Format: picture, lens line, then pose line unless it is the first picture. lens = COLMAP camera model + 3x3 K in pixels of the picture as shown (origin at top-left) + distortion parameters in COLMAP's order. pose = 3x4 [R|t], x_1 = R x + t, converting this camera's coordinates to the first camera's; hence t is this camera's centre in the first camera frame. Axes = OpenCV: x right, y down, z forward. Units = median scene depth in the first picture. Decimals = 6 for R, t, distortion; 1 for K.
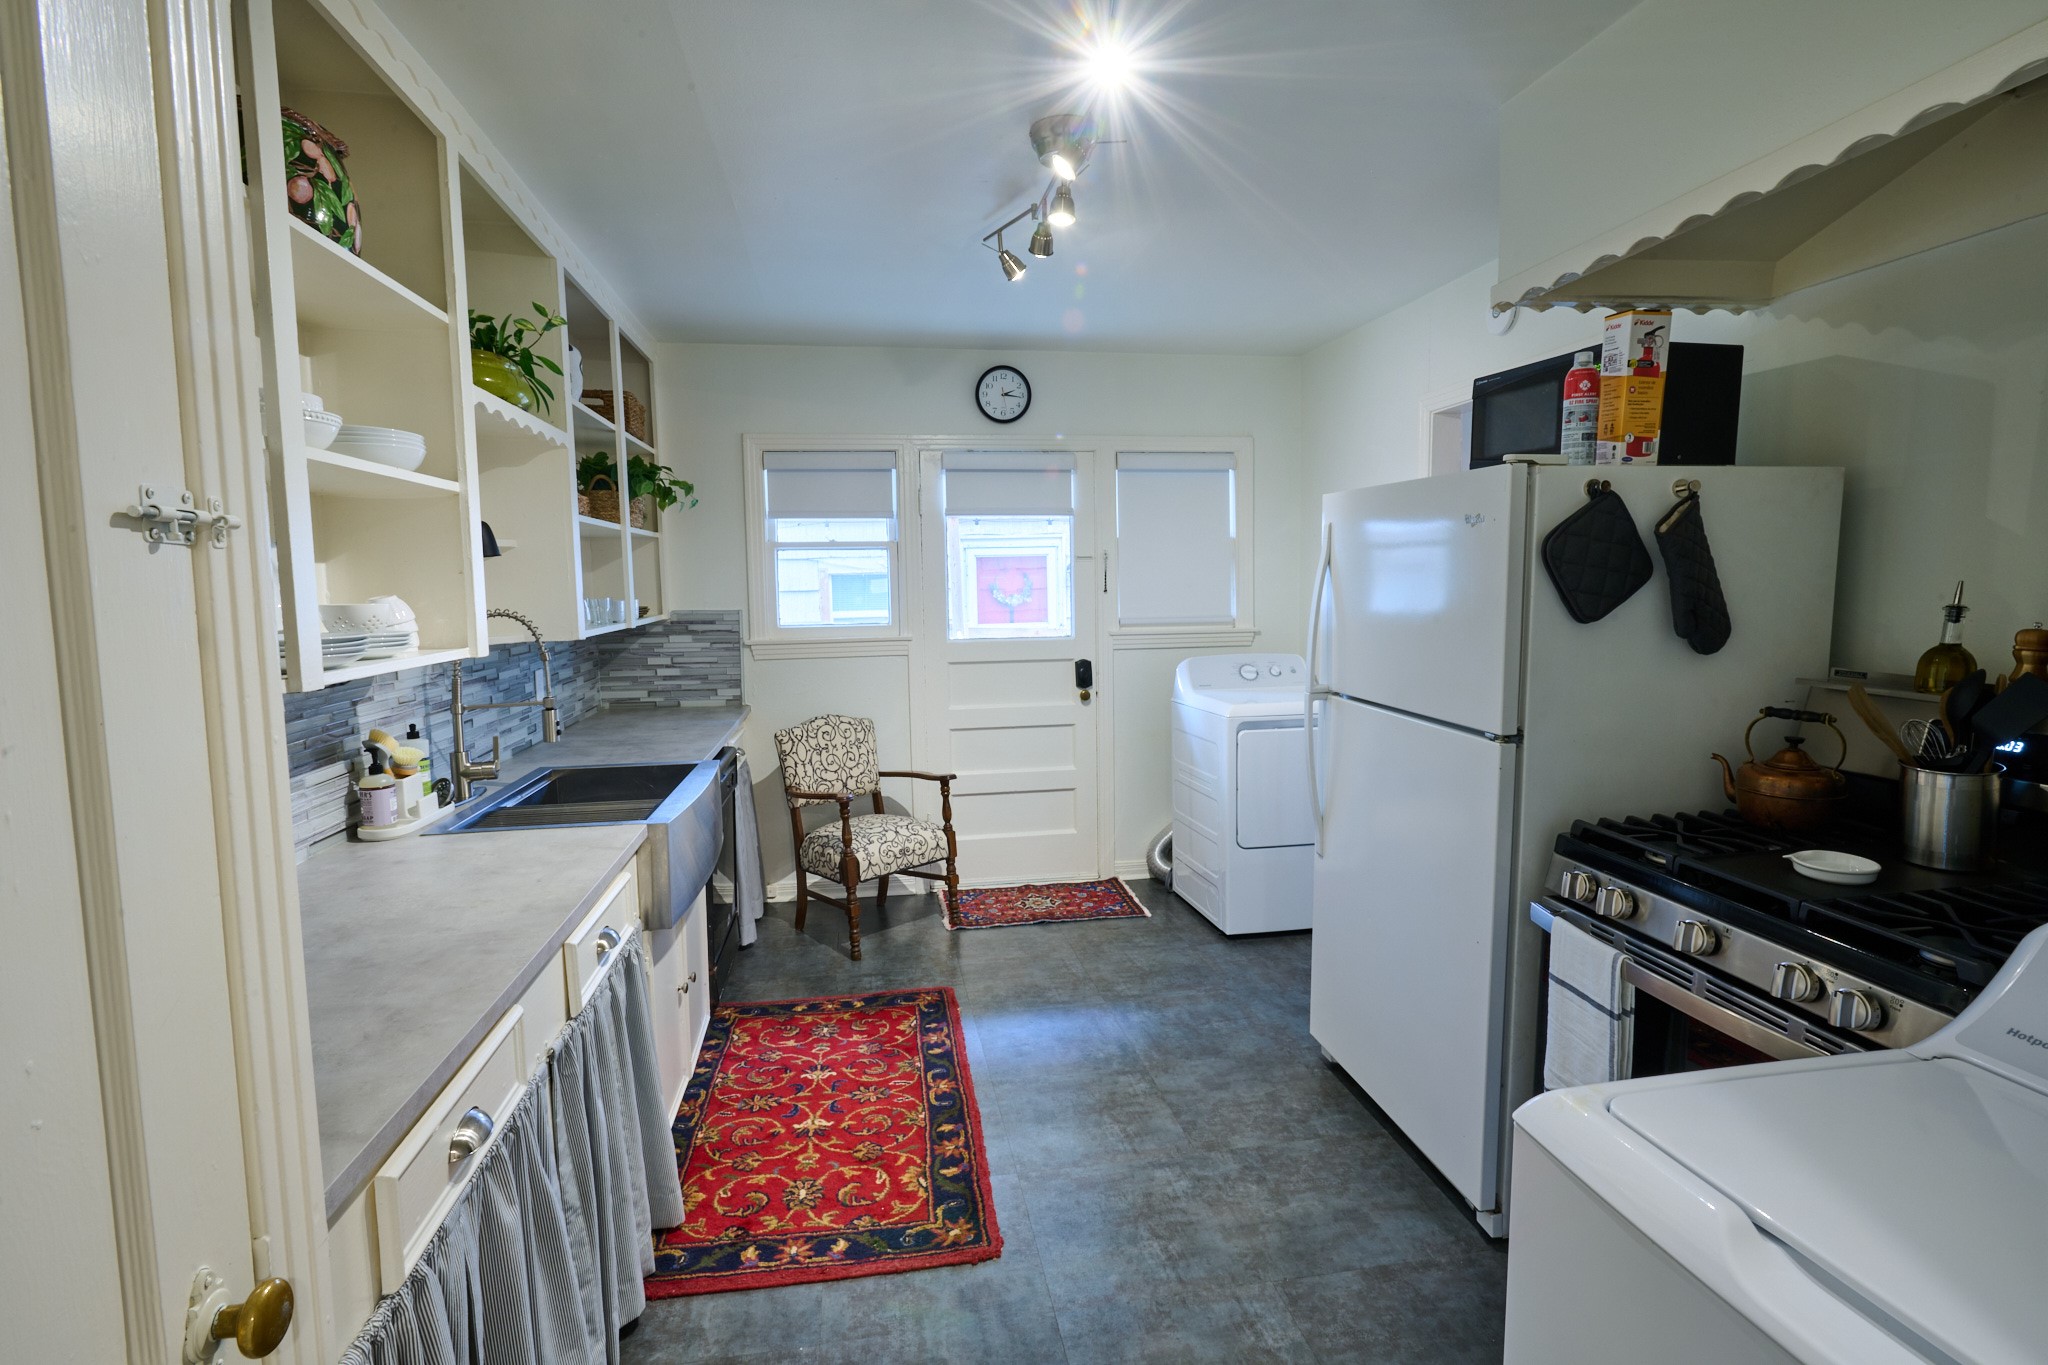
lens RADIAL K [[989.8, 0, 1021.3], [0, 989.8, 678.1], [0, 0, 1]] dist [-0.004841, 0.000854]
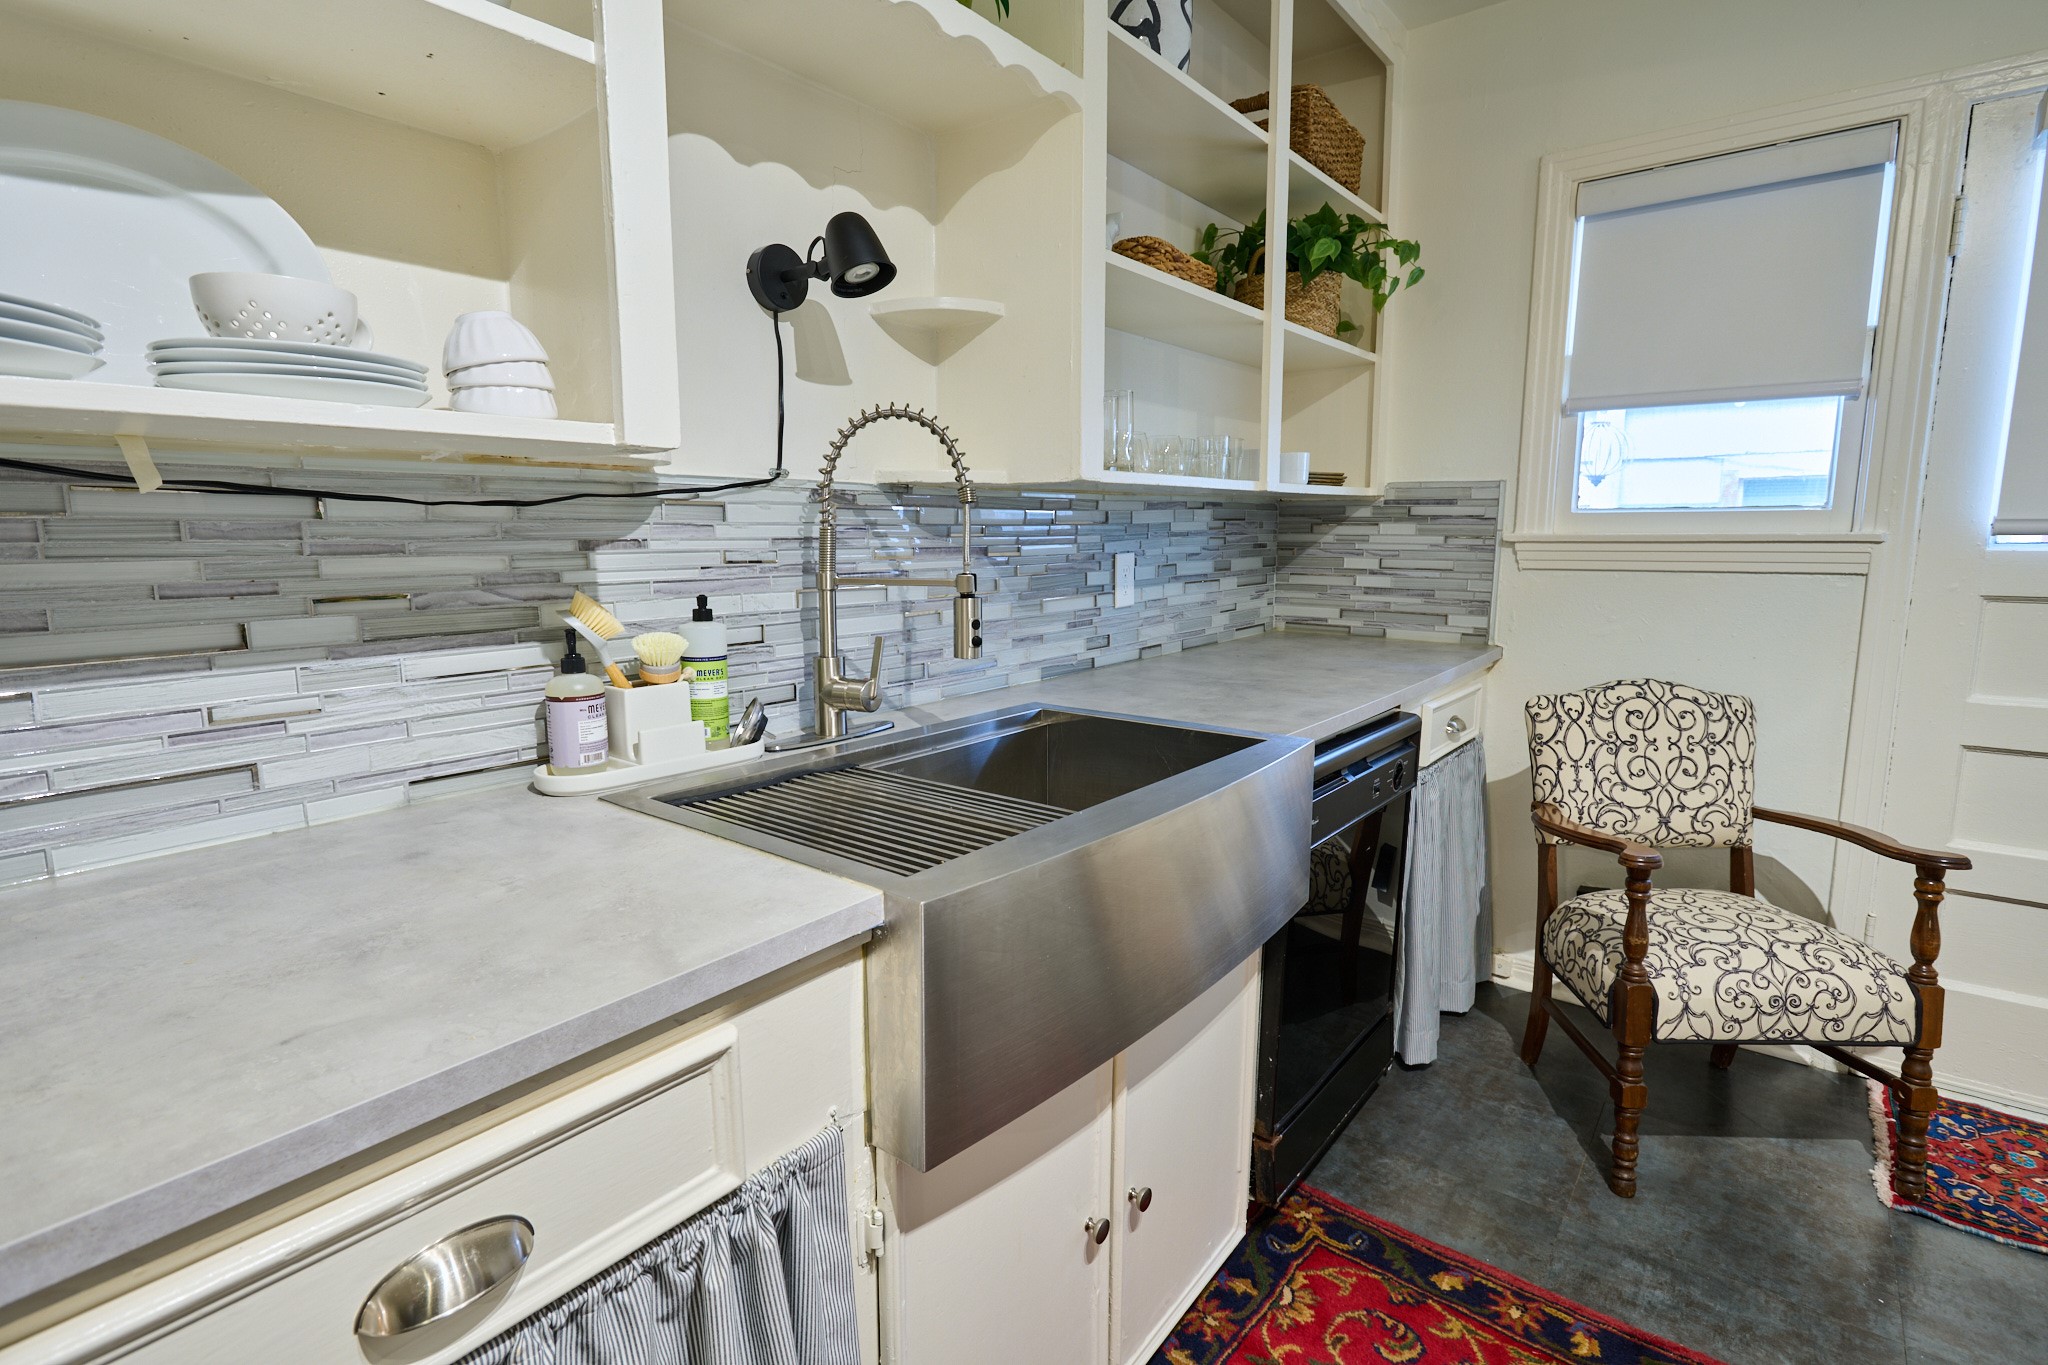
lens RADIAL K [[989.8, 0, 1021.3], [0, 989.8, 678.1], [0, 0, 1]] dist [-0.004841, 0.000854]
pose [[0.674419, 0.121715, -0.728248, -0.057324], [-0.079194, 0.992554, 0.092550, 0.020846], [0.734090, -0.004744, 0.679036, 0.578806]]
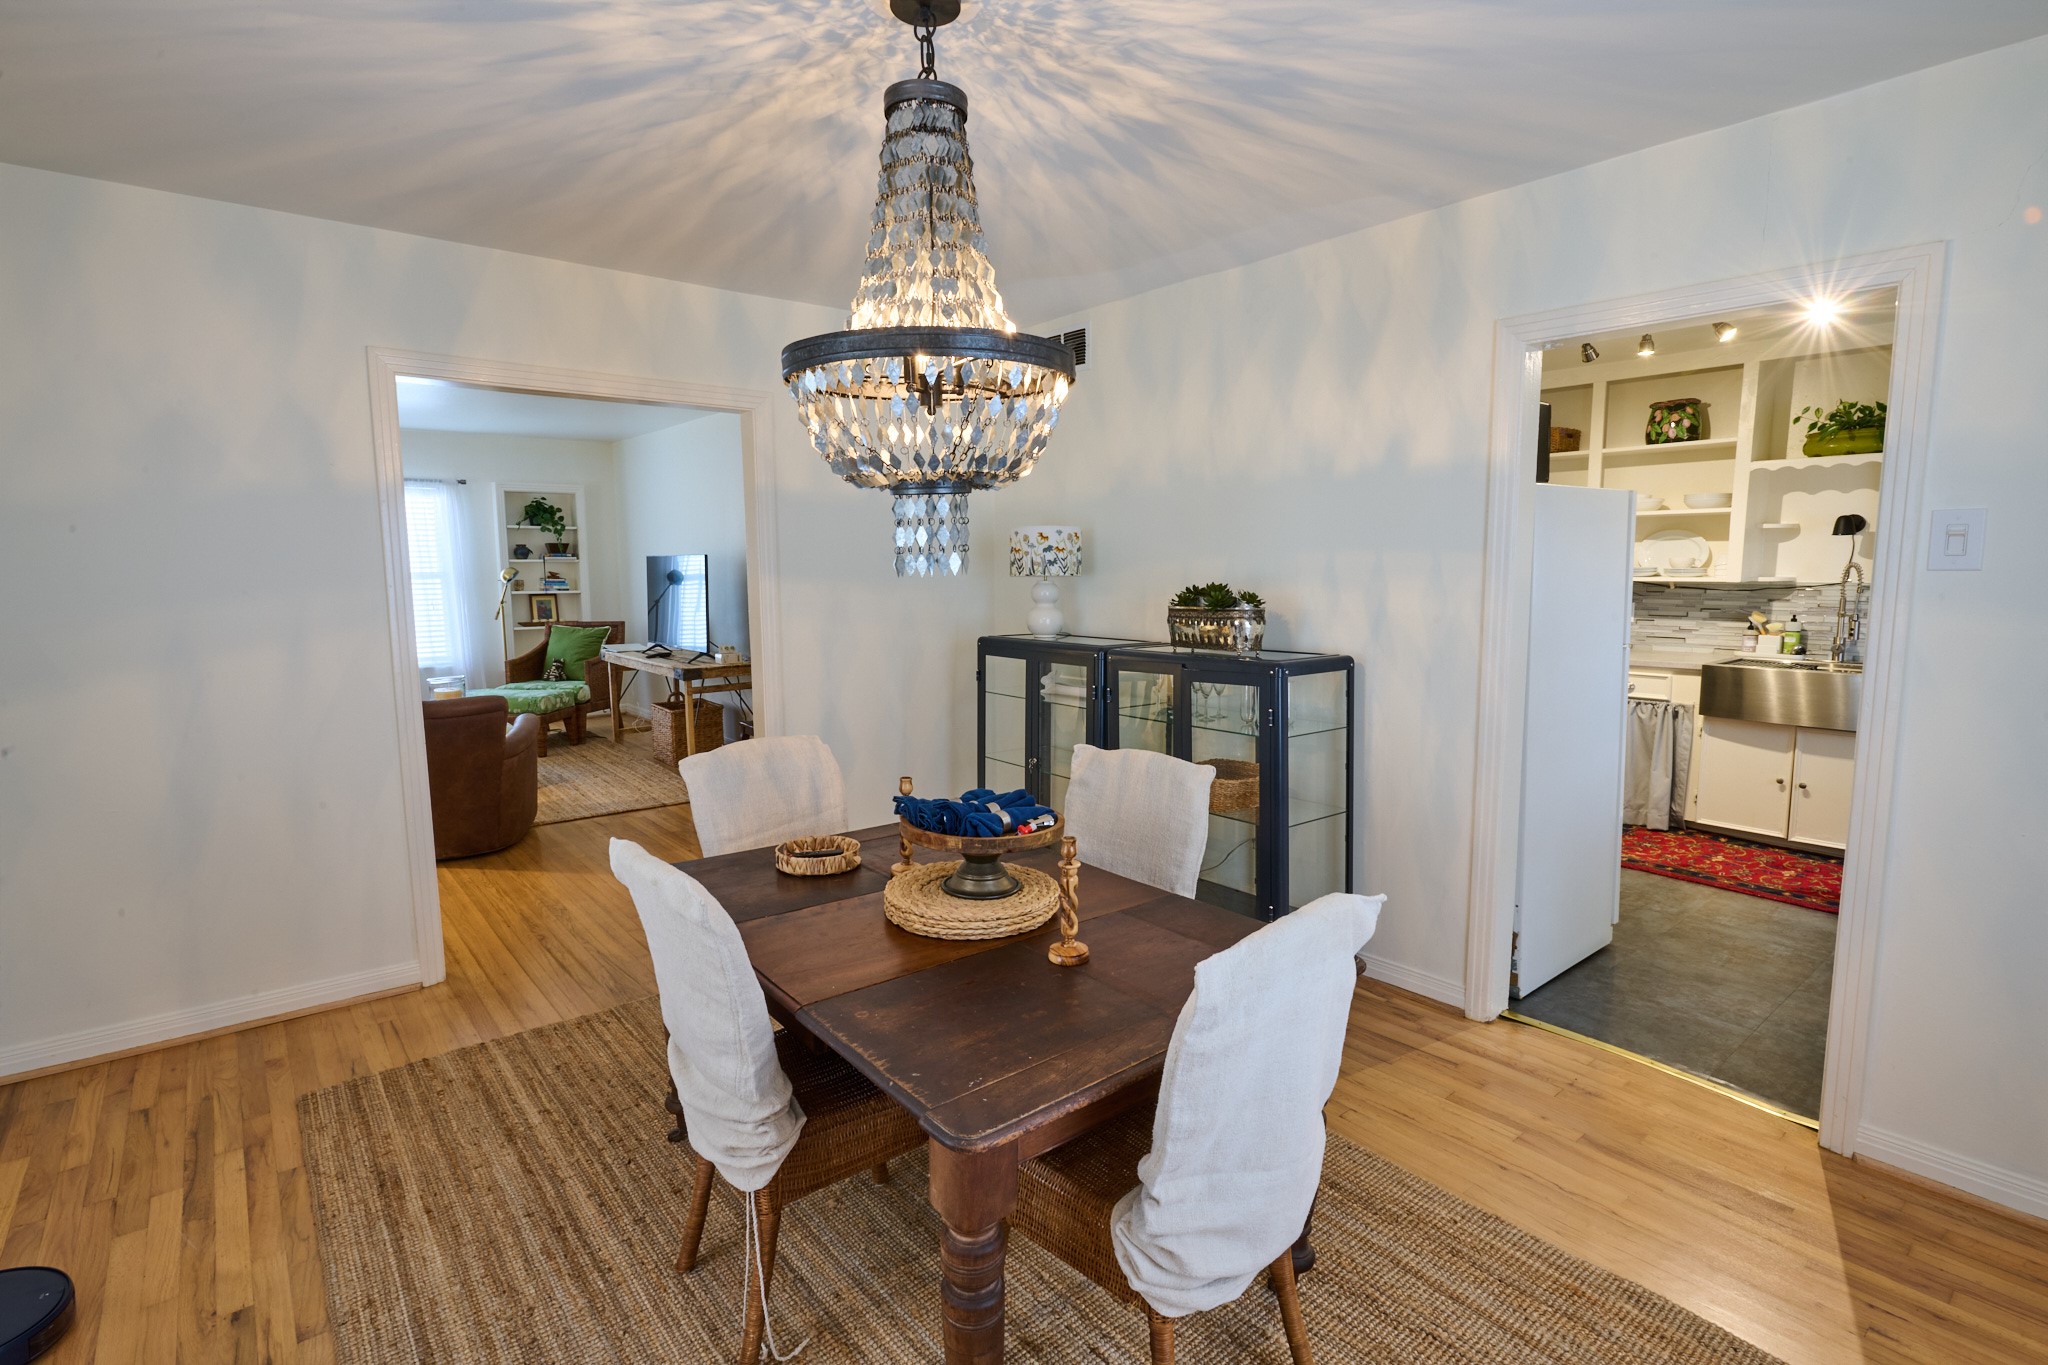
lens RADIAL K [[989.8, 0, 1021.3], [0, 989.8, 678.1], [0, 0, 1]] dist [-0.004841, 0.000854]
pose [[-0.866315, 0.075058, -0.493827, 1.448886], [-0.033060, 0.977862, 0.206624, -0.156710], [0.498403, 0.195327, -0.844655, 1.535410]]
